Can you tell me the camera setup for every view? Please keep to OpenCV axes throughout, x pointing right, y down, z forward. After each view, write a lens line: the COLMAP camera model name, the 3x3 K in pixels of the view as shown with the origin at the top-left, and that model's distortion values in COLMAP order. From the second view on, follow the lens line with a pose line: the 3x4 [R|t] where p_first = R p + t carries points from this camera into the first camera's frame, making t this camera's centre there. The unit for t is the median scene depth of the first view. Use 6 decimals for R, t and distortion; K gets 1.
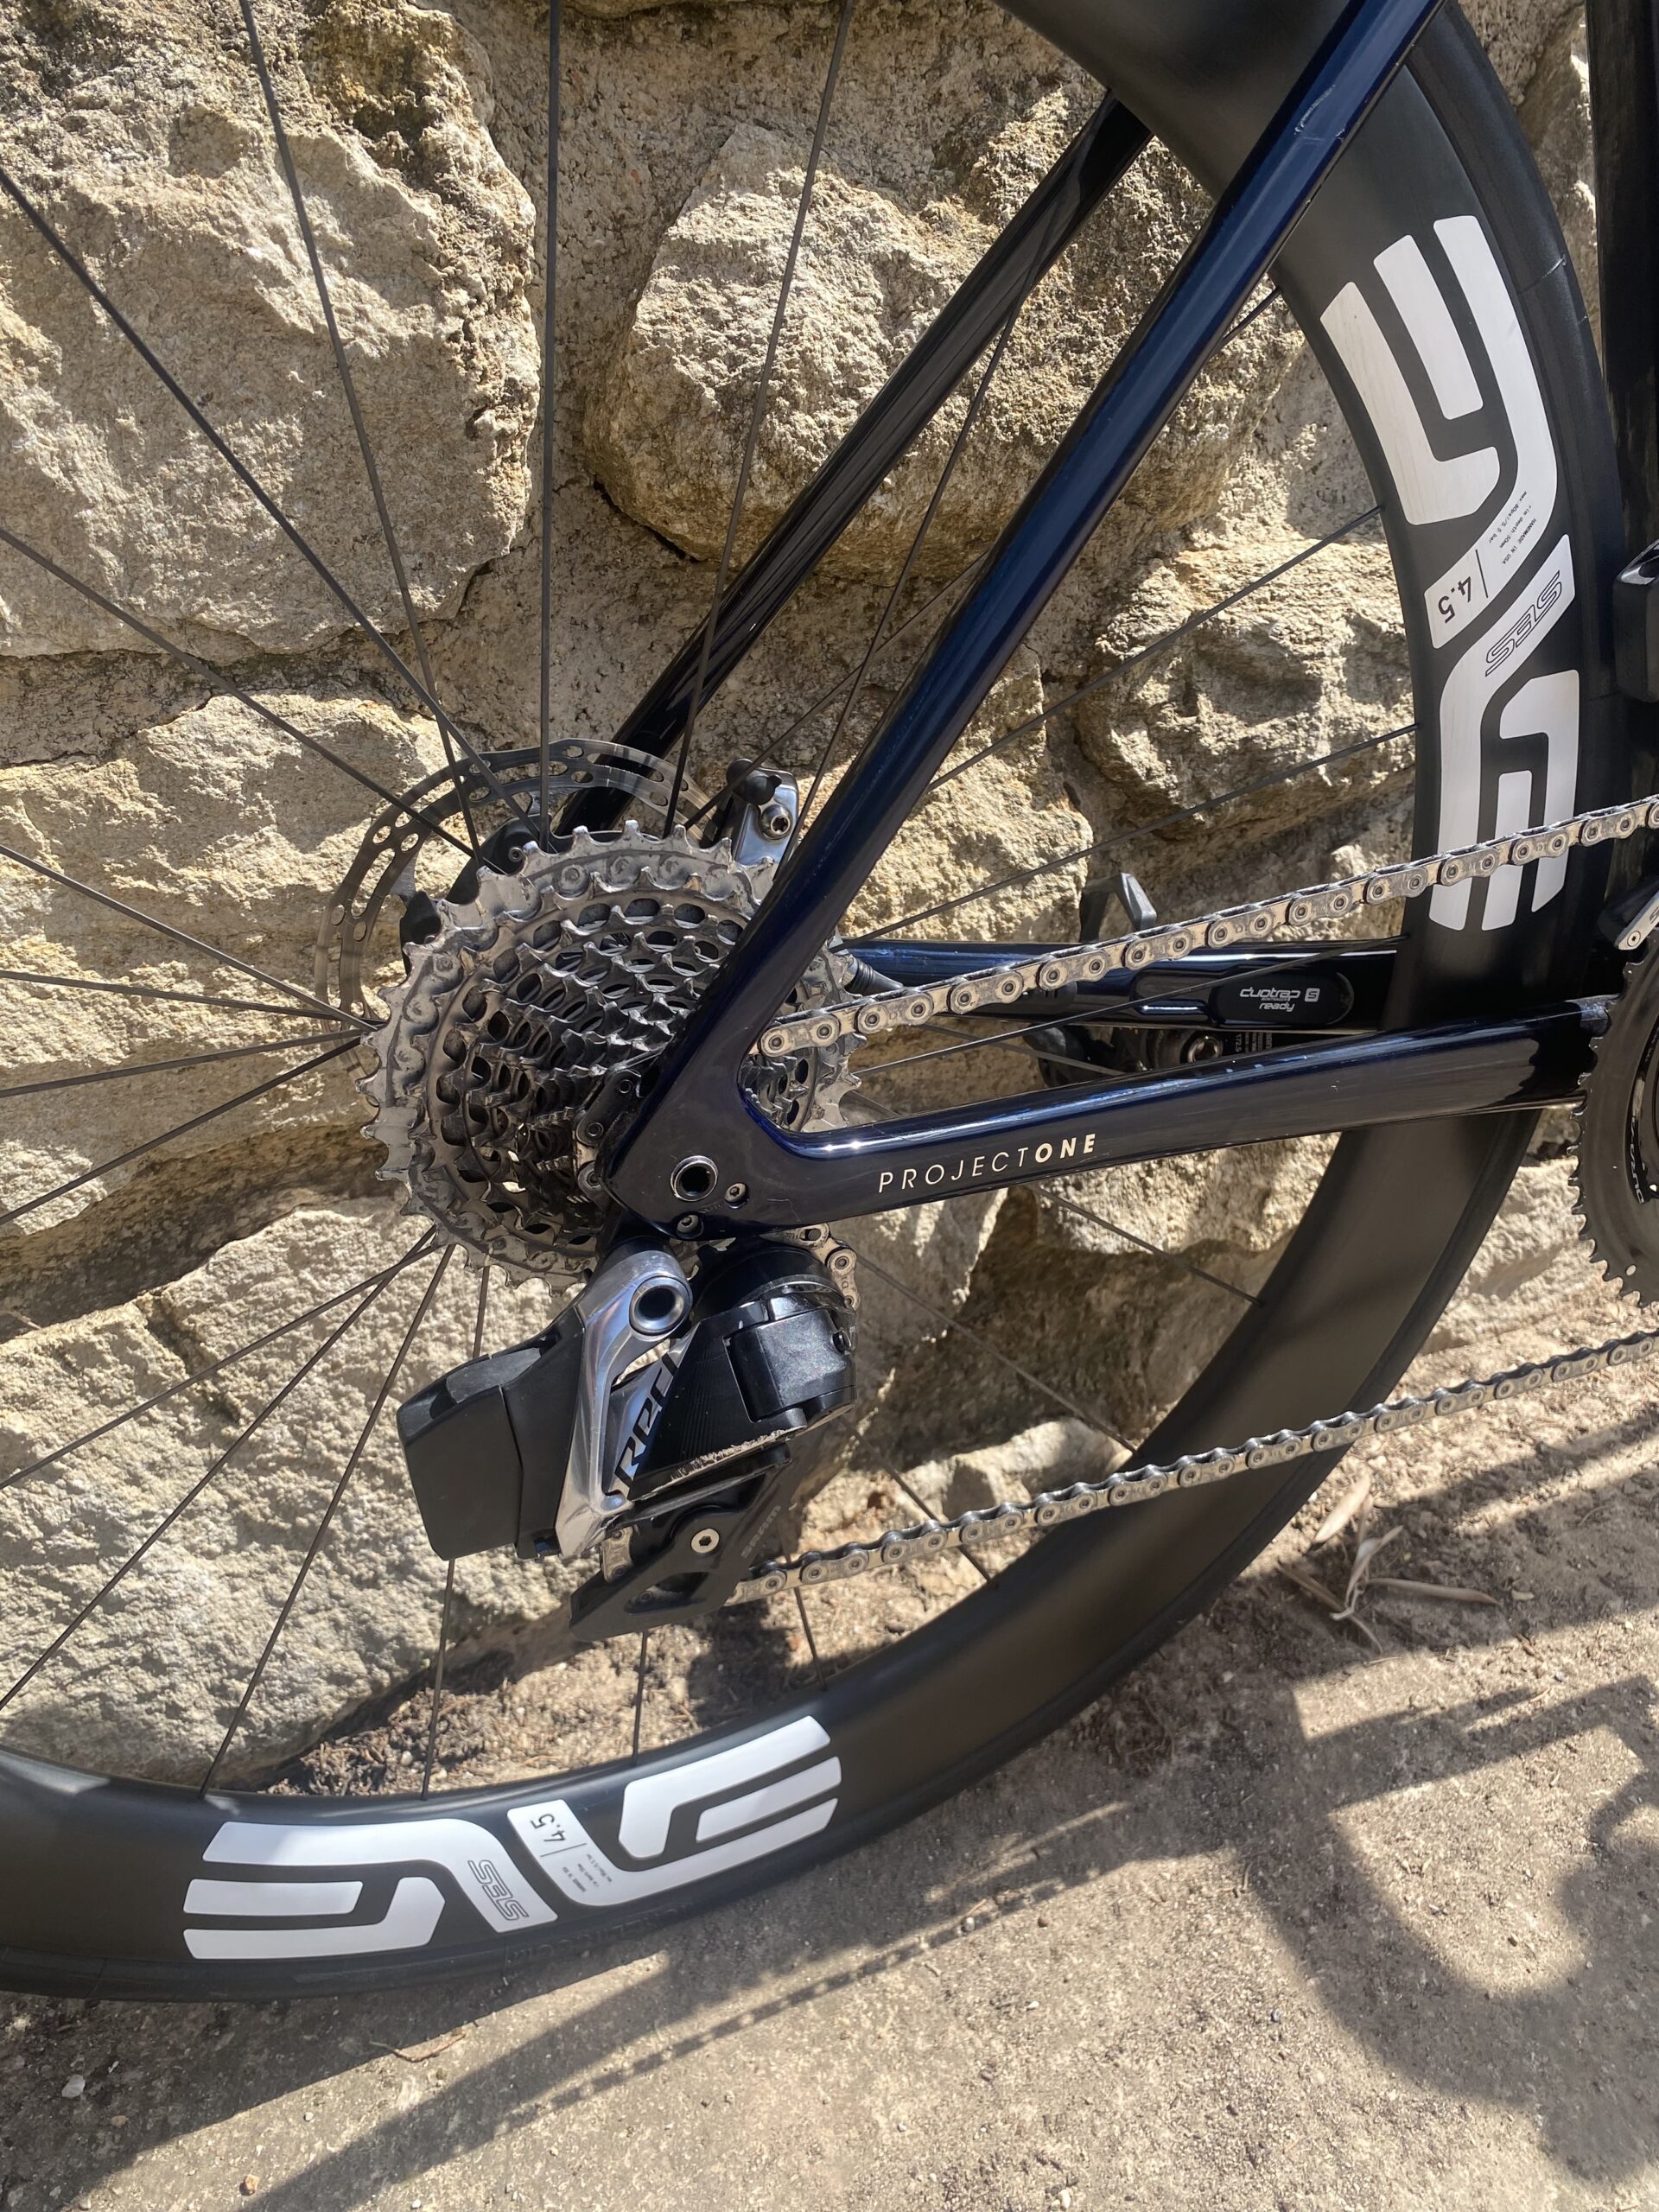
lens RADIAL K [[1658.5, 0, 831.1], [0, 1658.5, 1096.2], [0, 0, 1]] dist [0.027243, -0.024010]
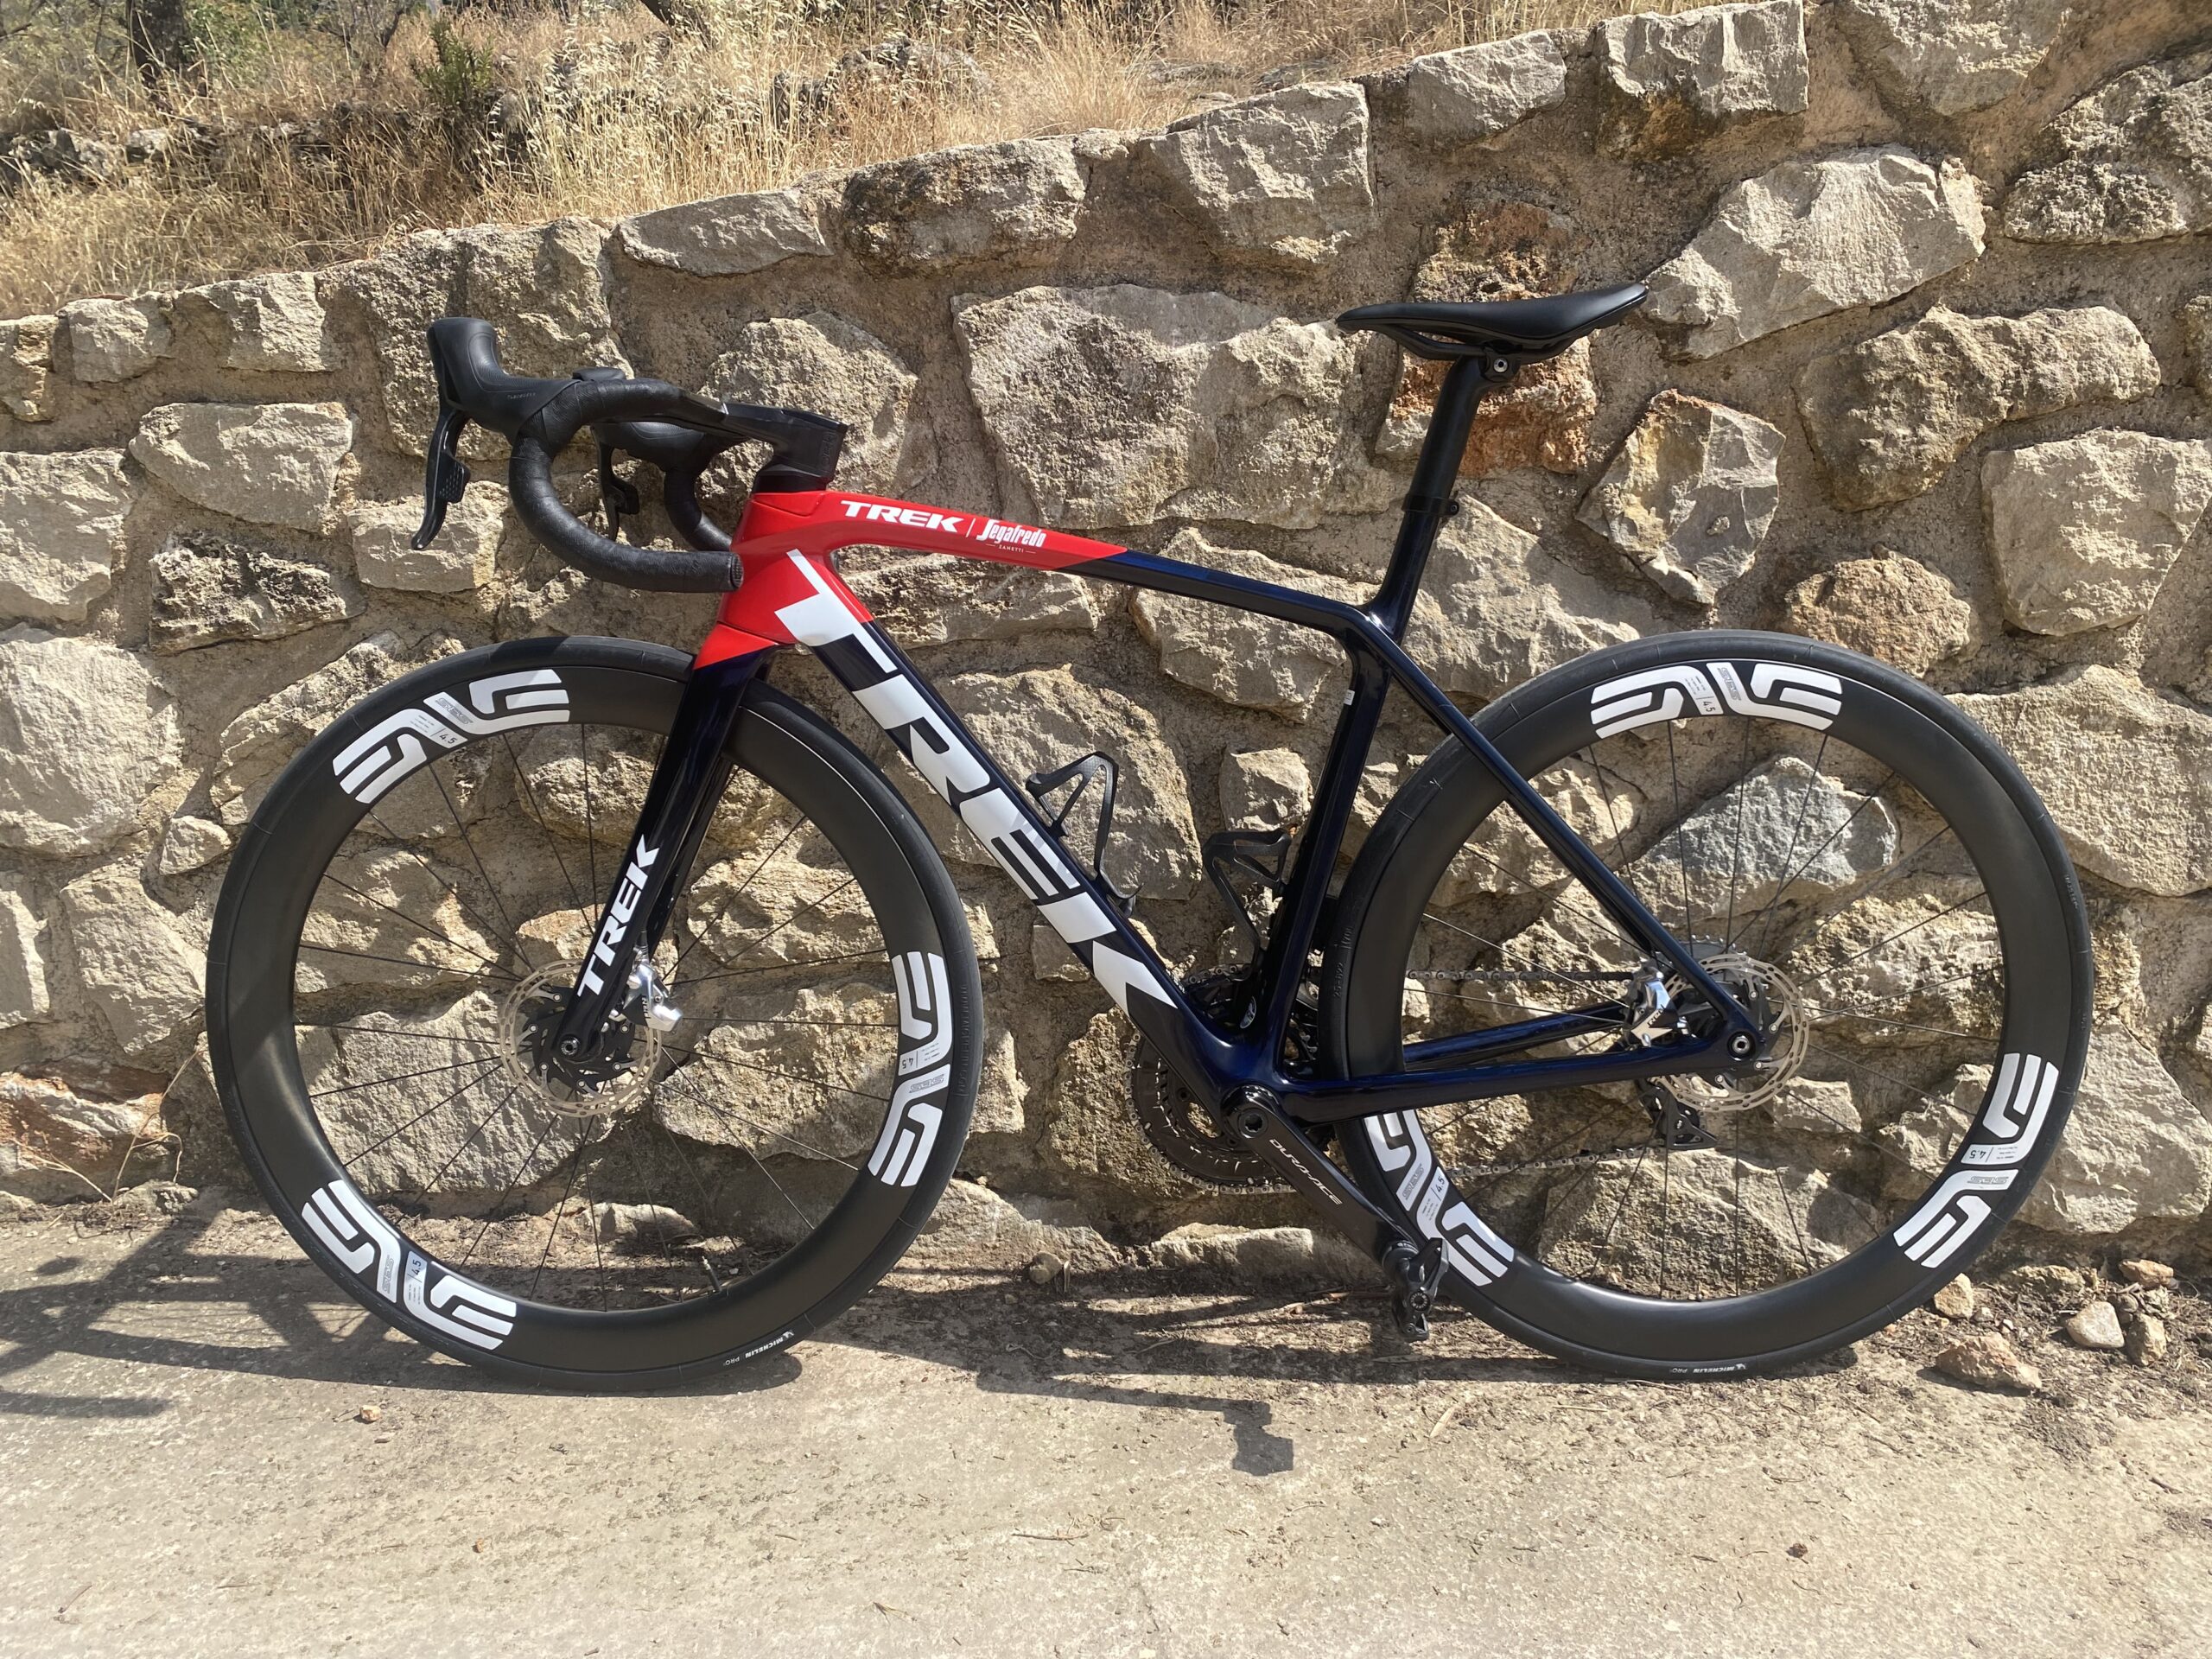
lens RADIAL K [[1714.2, 0, 1105.3], [0, 1714.2, 865.9], [0, 0, 1]] dist [0.155630, -0.336315]
pose [[0.847073, 0.192118, -0.495539, 2.249892], [-0.289124, 0.948919, -0.126336, -0.158210], [0.445954, 0.250288, 0.859349, -1.164663]]
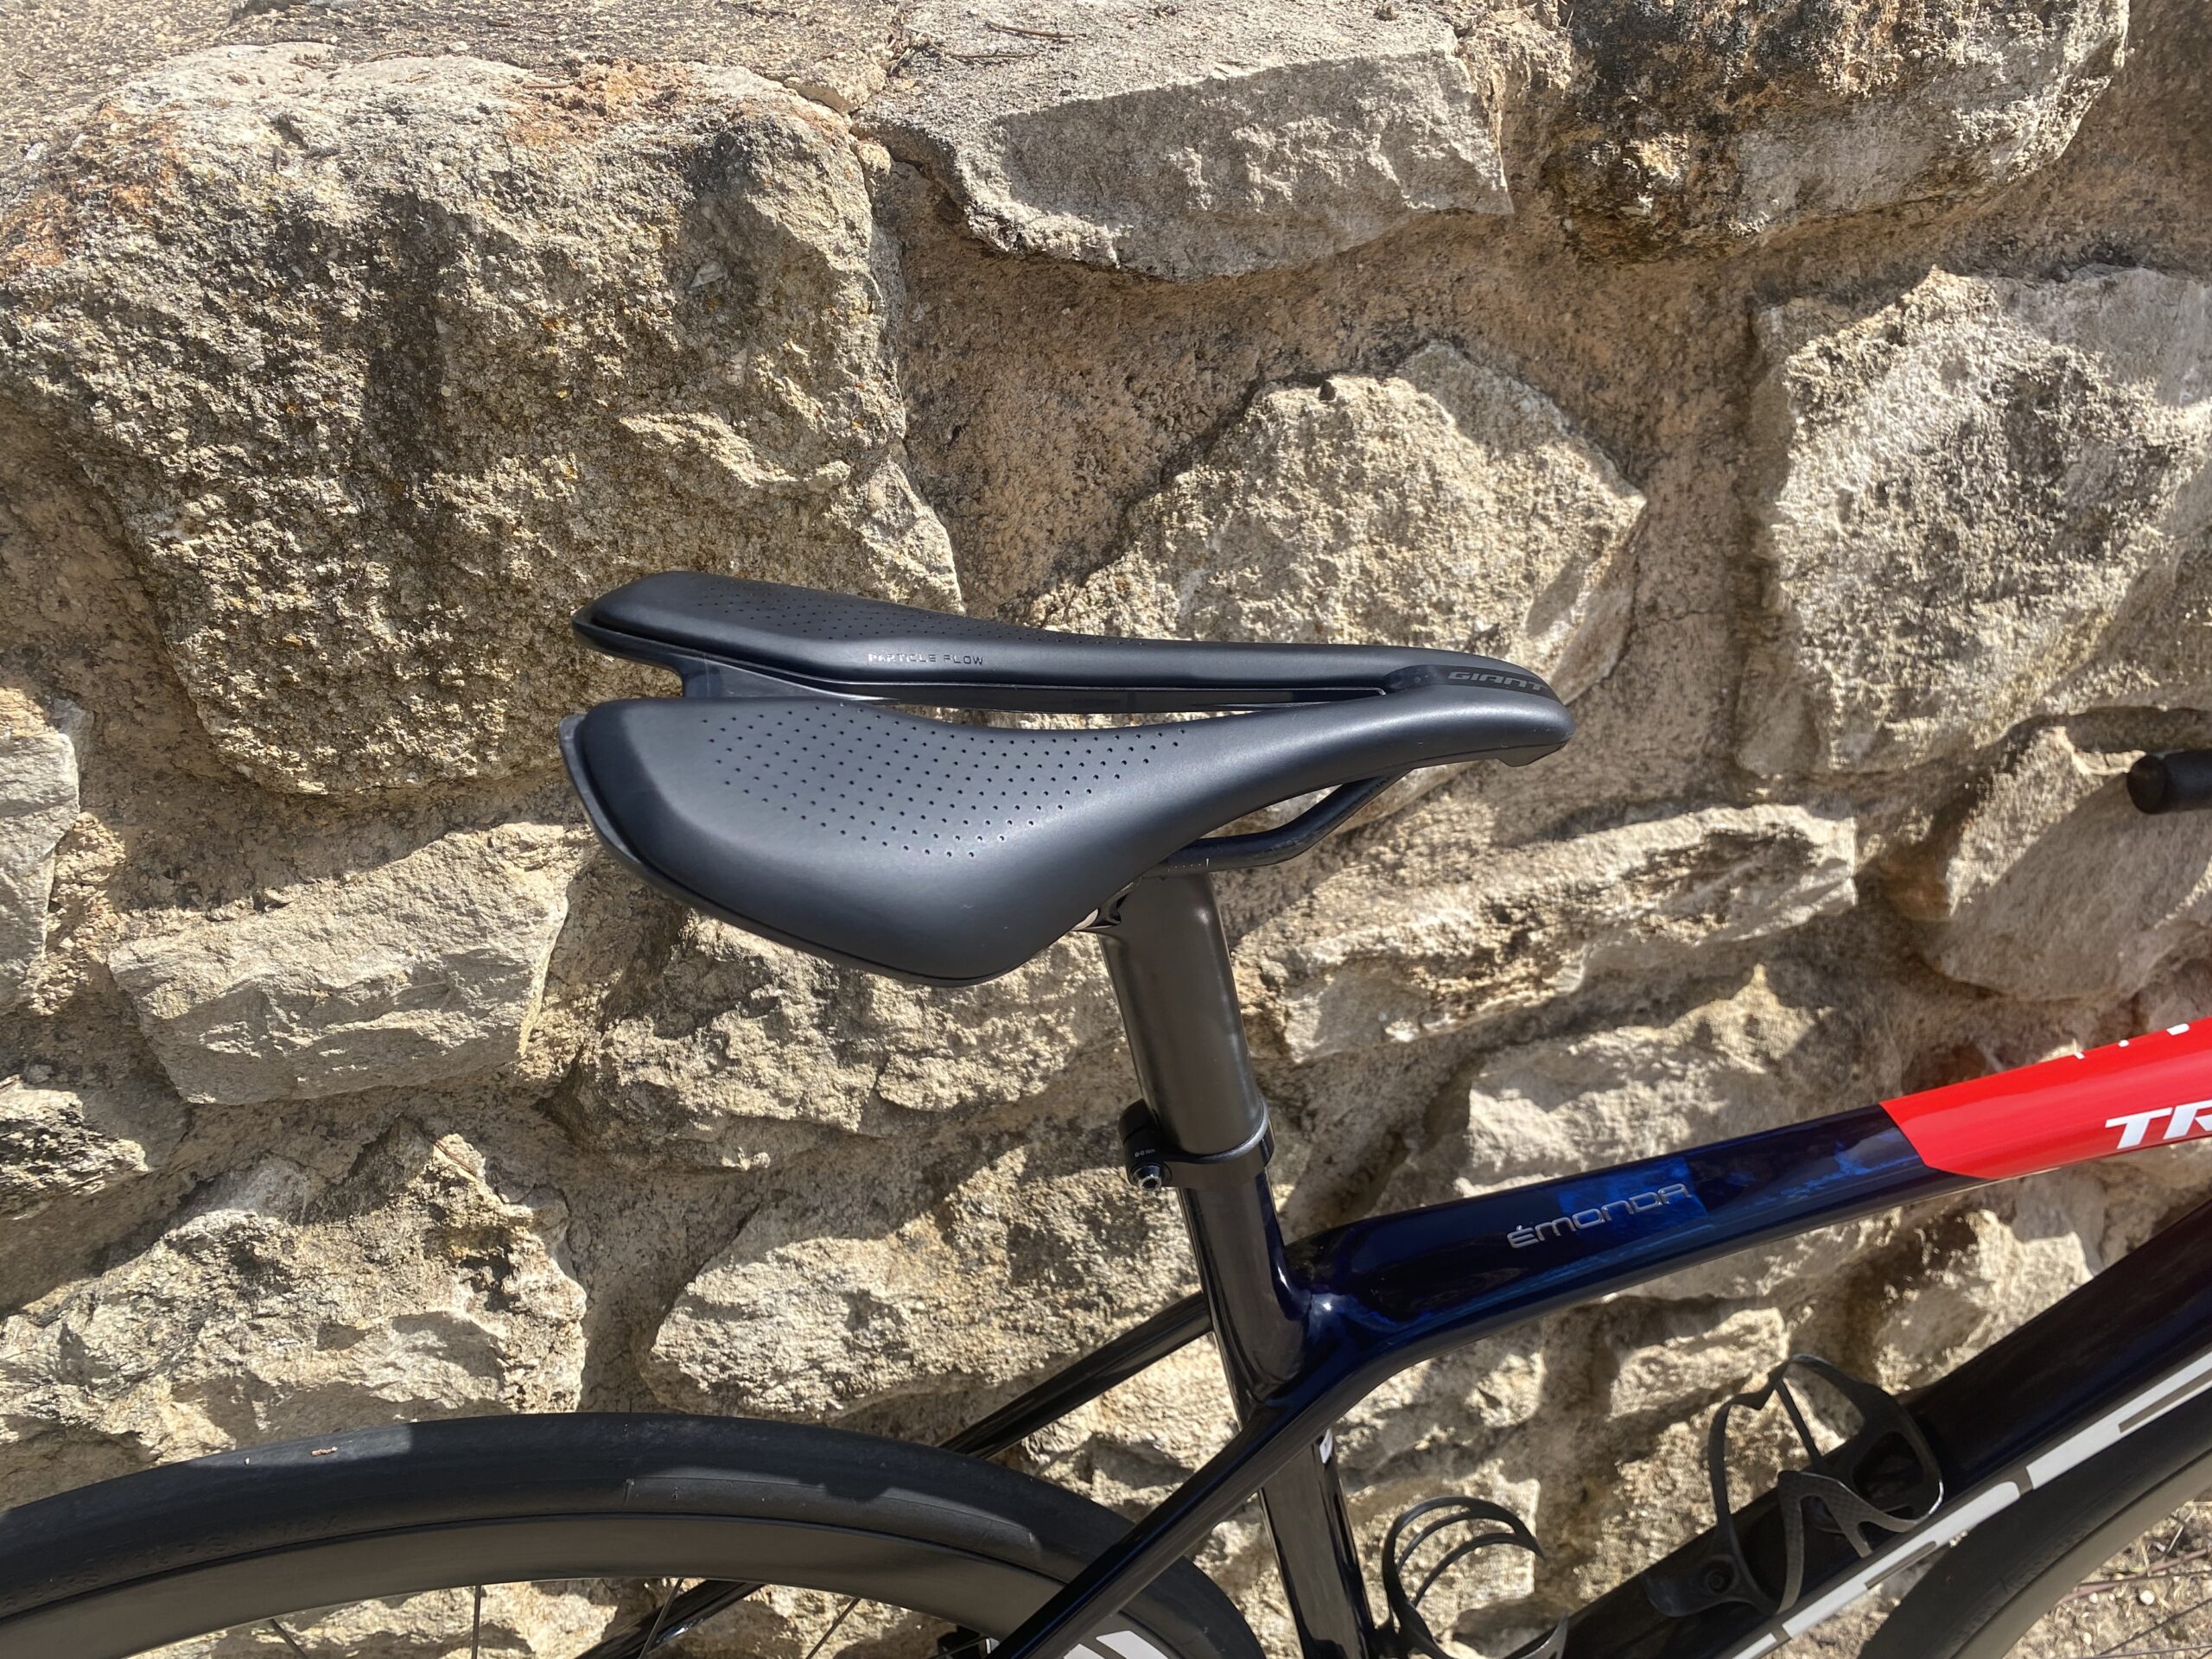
lens RADIAL K [[1658.5, 0, 1095.7], [0, 1658.5, 829.1], [0, 0, 1]] dist [0.027243, -0.024010]
pose [[0.977478, 0.200955, -0.064452, 0.226166], [-0.188061, 0.968019, 0.166048, -1.067783], [0.095759, -0.150188, 0.984009, -0.264214]]
